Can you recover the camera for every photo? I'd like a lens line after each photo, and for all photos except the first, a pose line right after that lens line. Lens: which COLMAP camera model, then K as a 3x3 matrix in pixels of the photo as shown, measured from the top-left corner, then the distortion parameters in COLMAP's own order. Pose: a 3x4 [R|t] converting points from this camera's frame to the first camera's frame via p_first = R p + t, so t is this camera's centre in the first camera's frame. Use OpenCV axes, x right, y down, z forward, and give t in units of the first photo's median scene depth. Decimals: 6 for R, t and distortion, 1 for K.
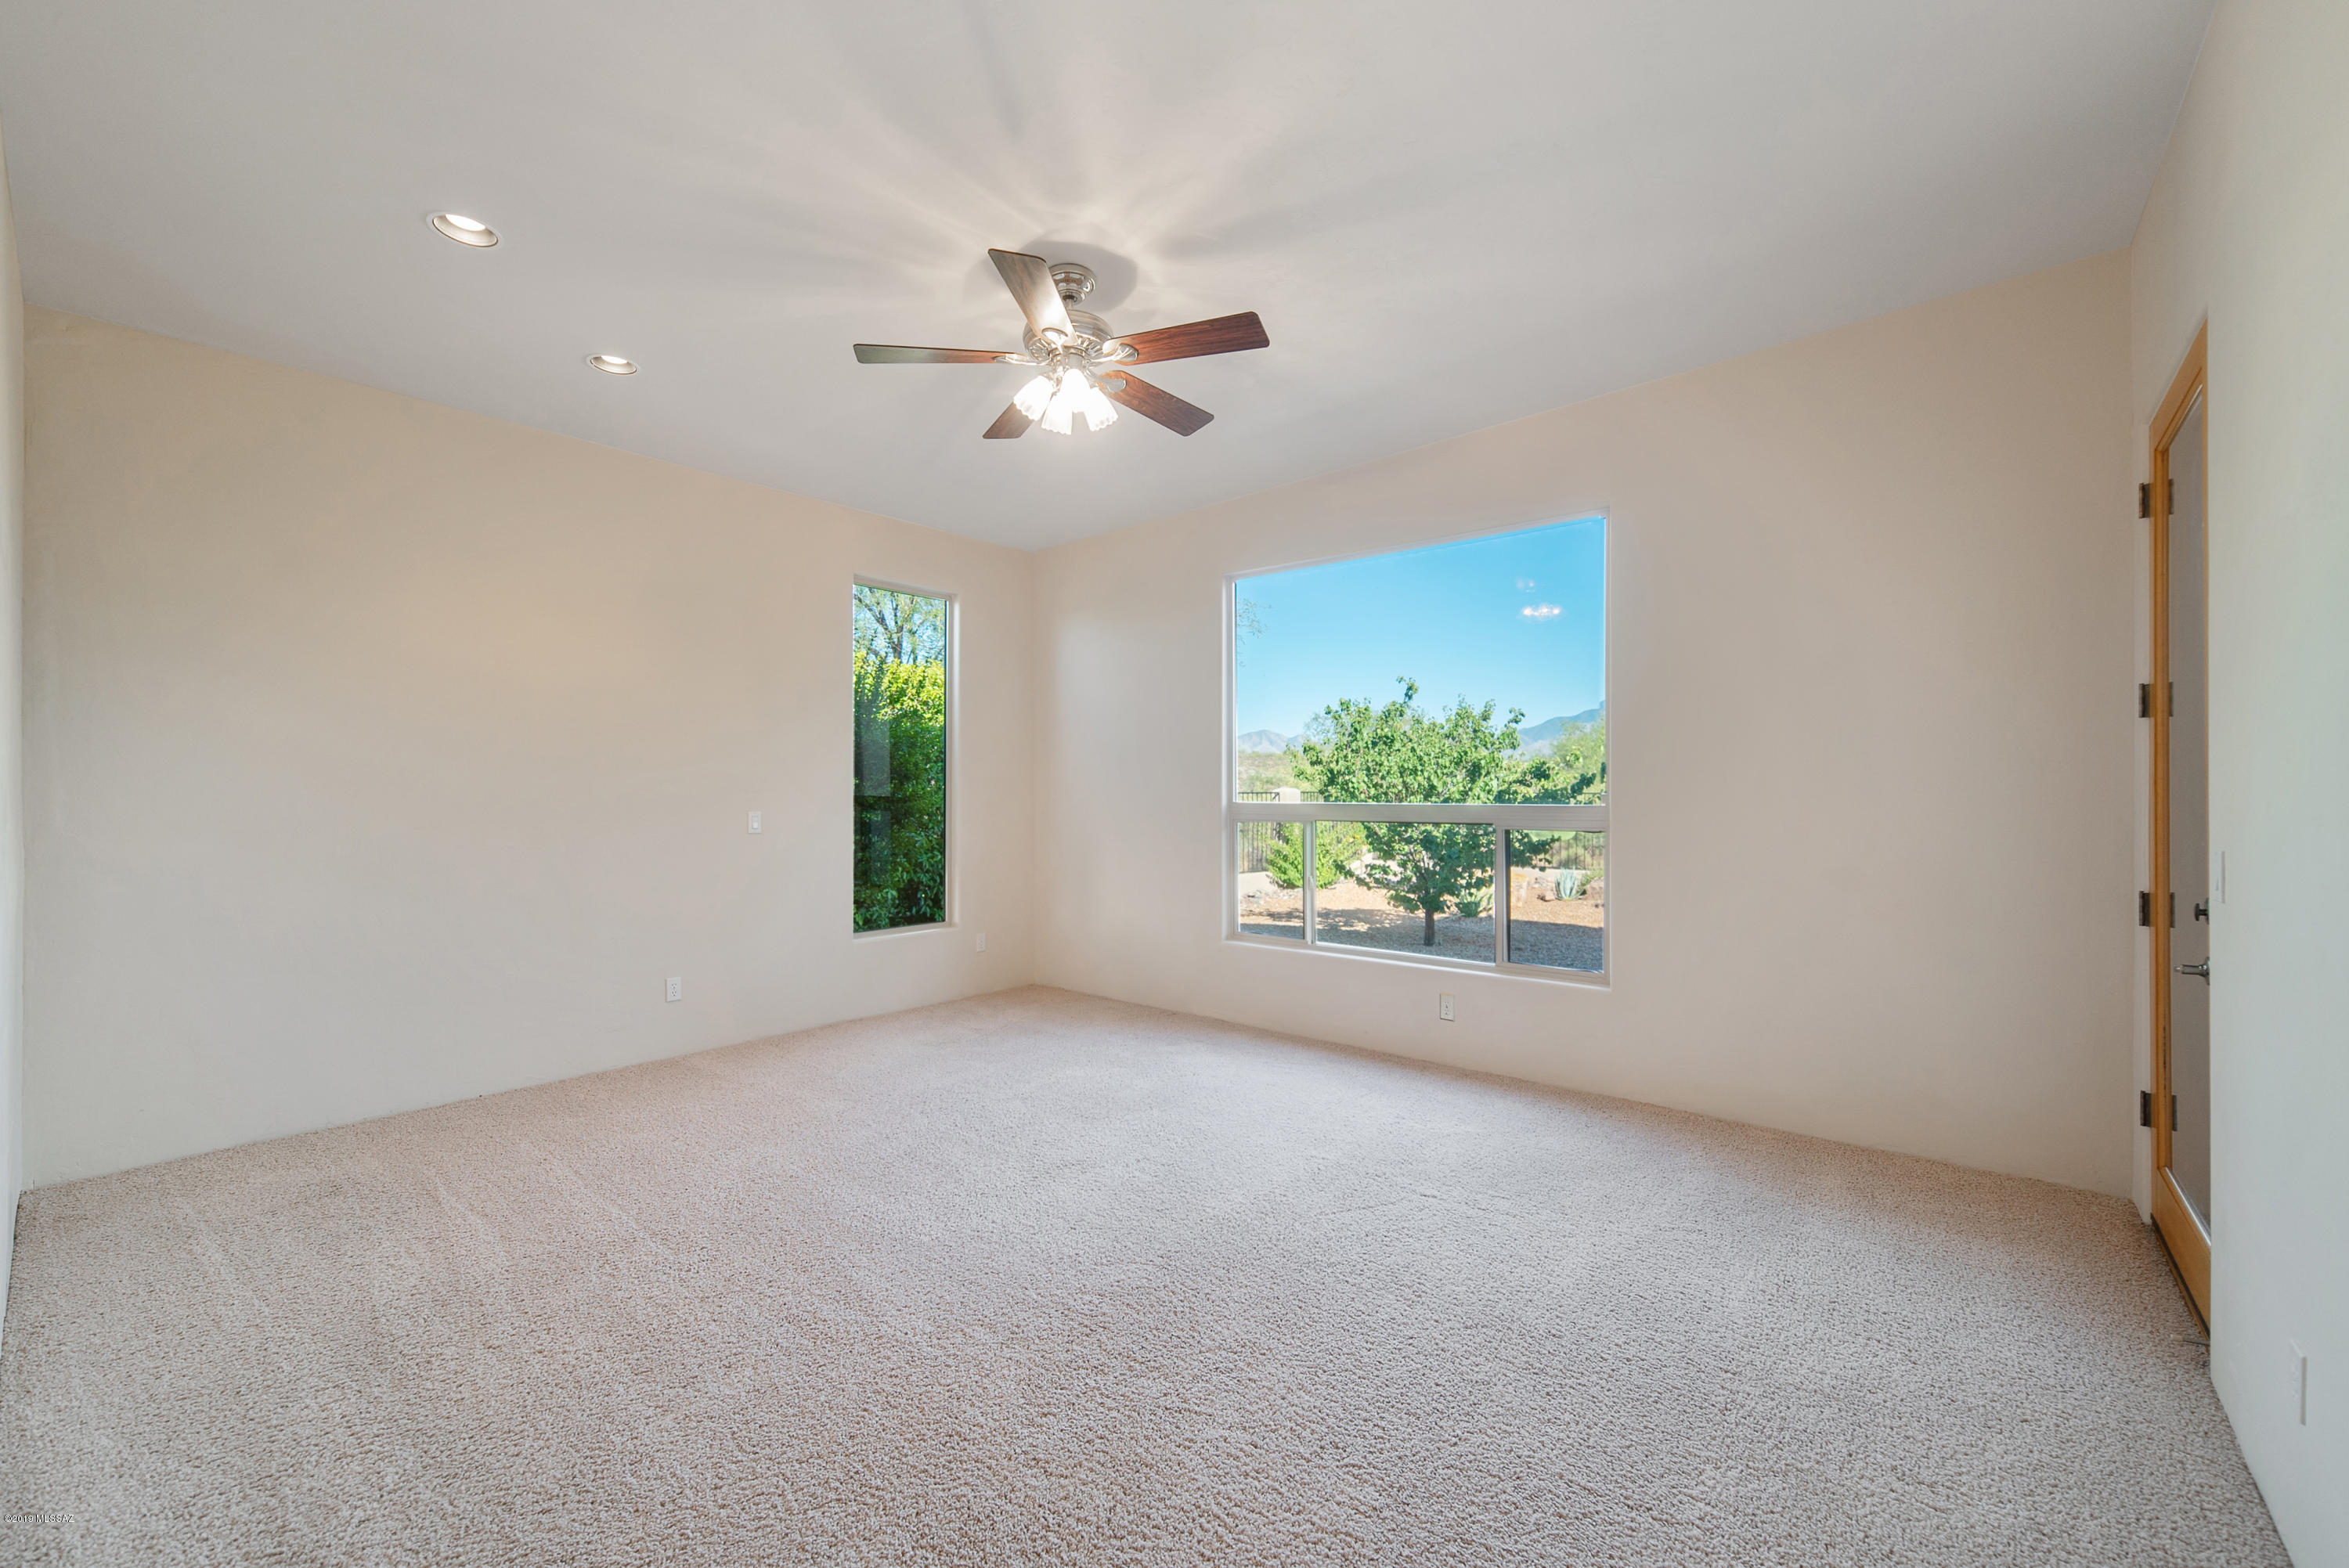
lens RADIAL K [[950.2, 0, 1164.3], [0, 950.2, 780.2], [0, 0, 1]] dist [-0.015474, 0.006624]
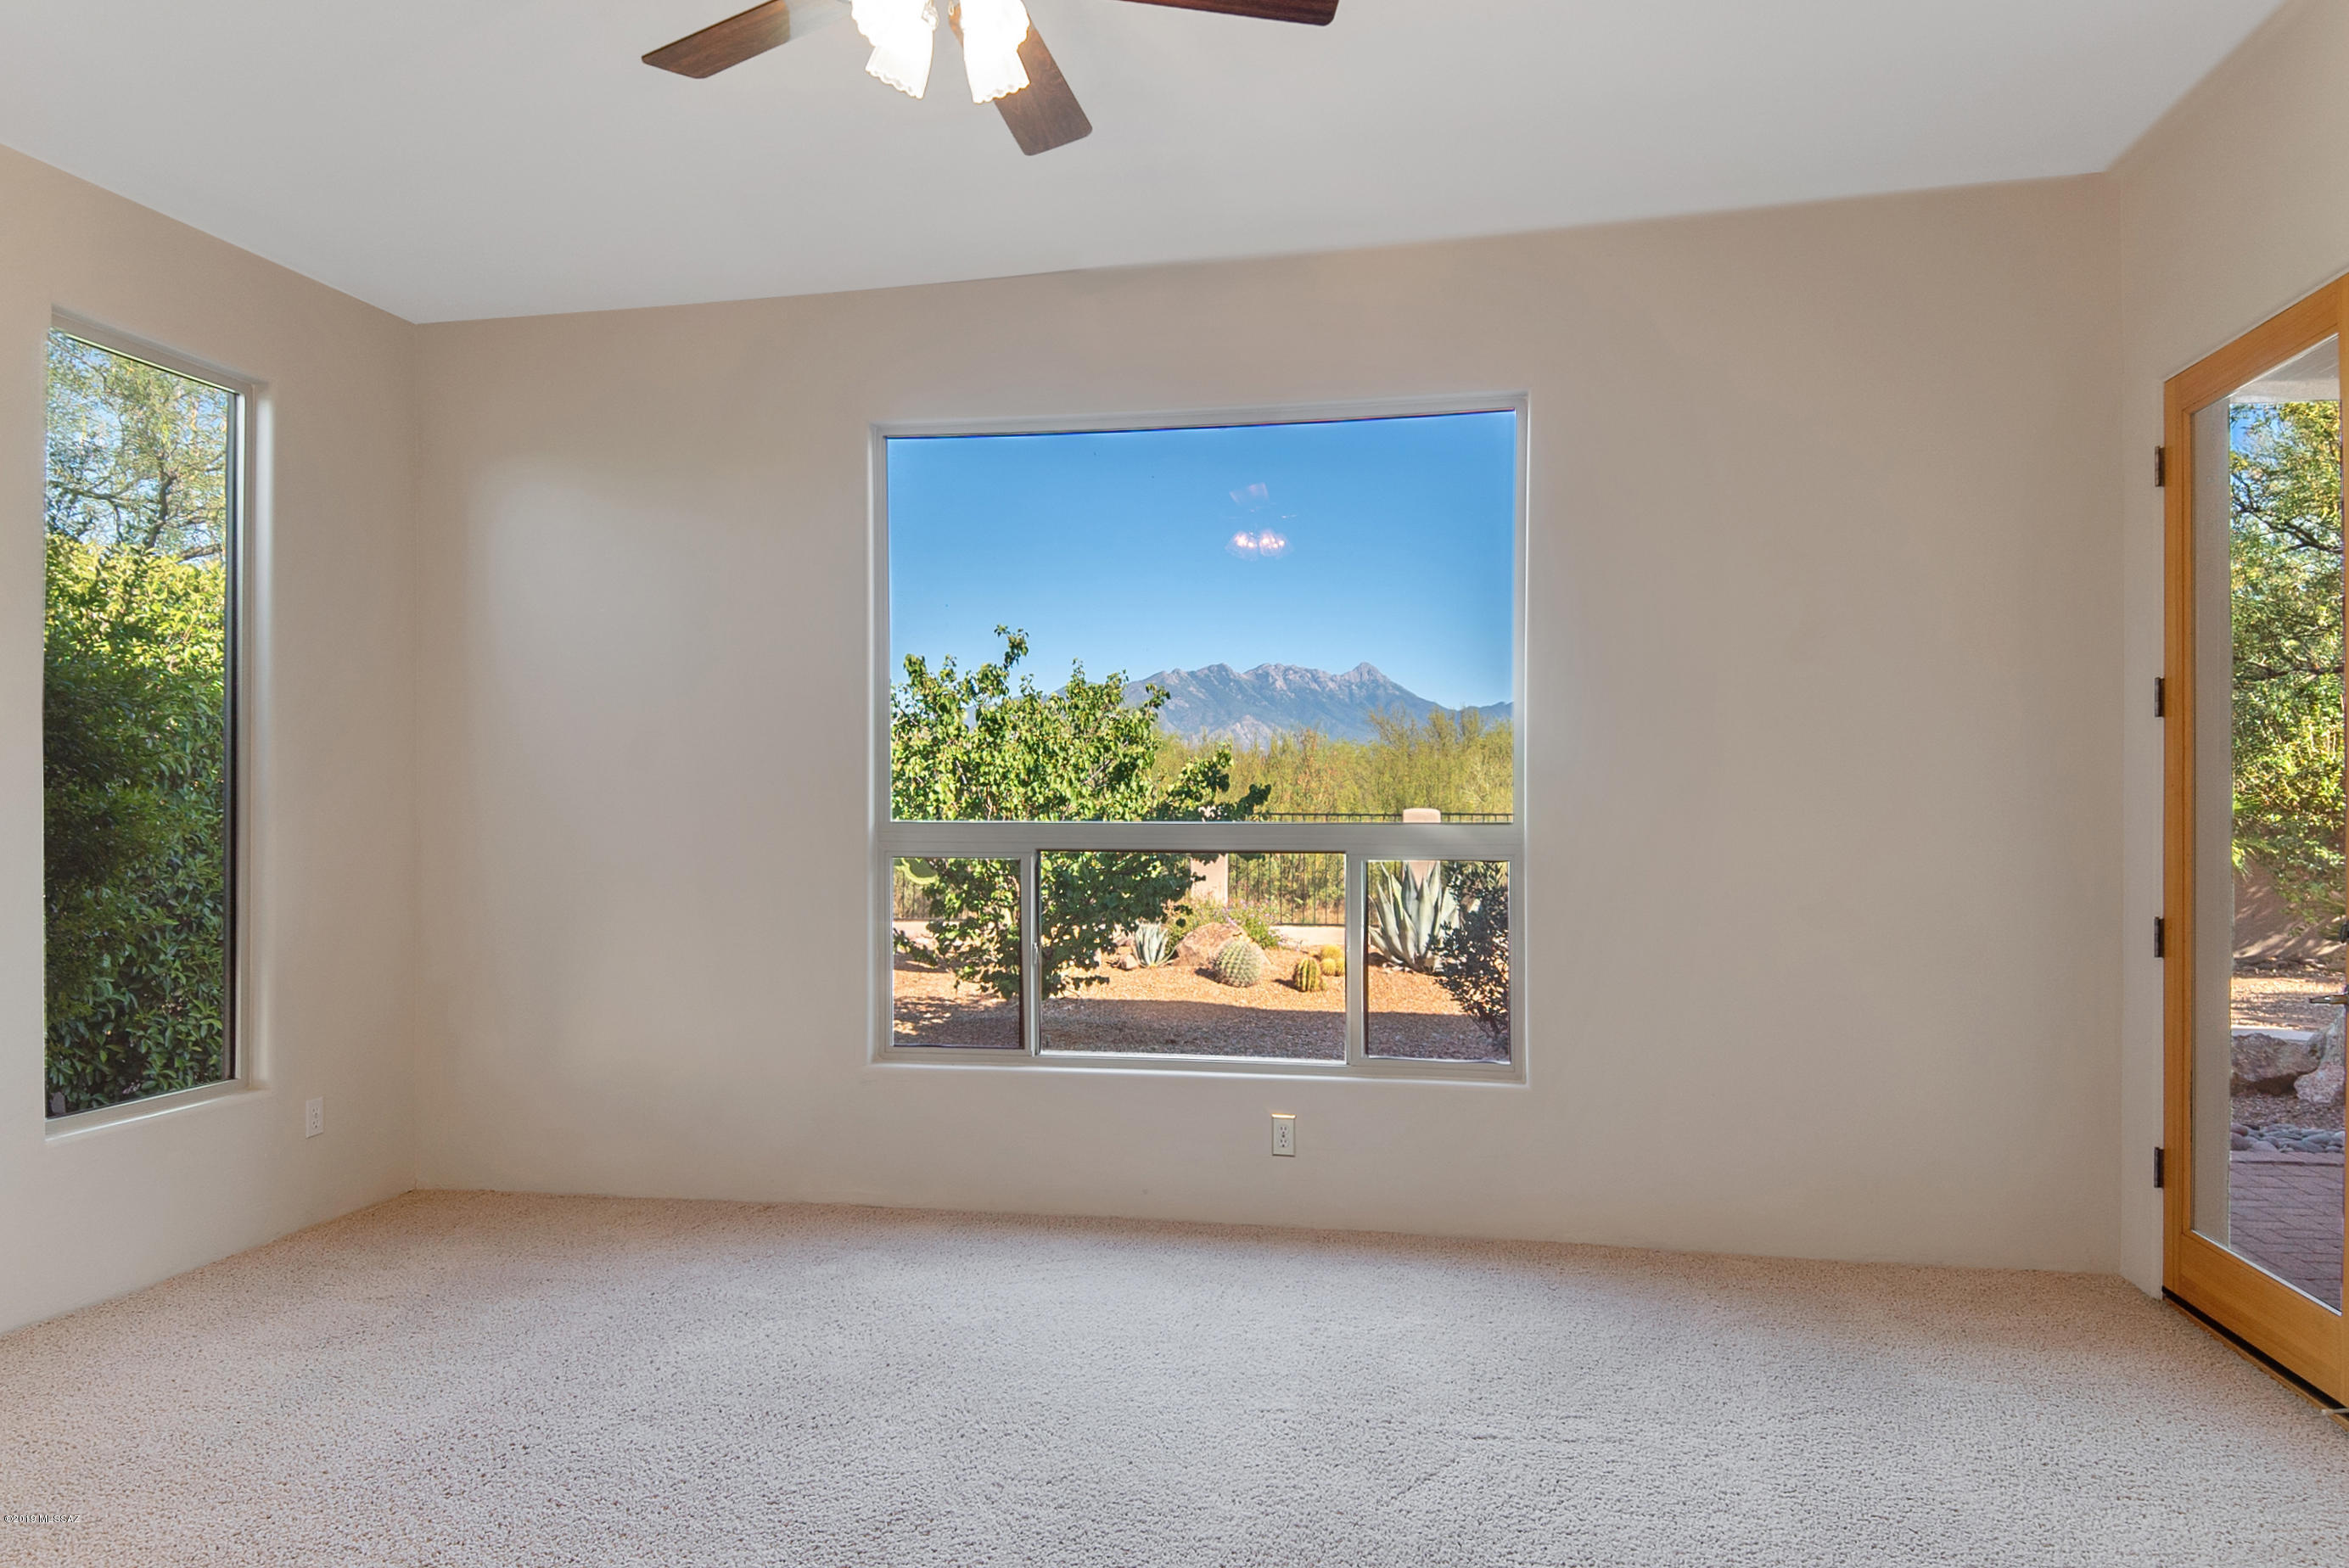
lens RADIAL K [[1476.1, 0, 1179.7], [0, 1476.1, 793.6], [0, 0, 1]] dist [0.042104, -0.004352]
pose [[0.862274, 0.007774, 0.506382, -0.204310], [-0.006766, 0.999970, -0.003830, 0.007656], [-0.506397, -0.000123, 0.862301, 0.124729]]
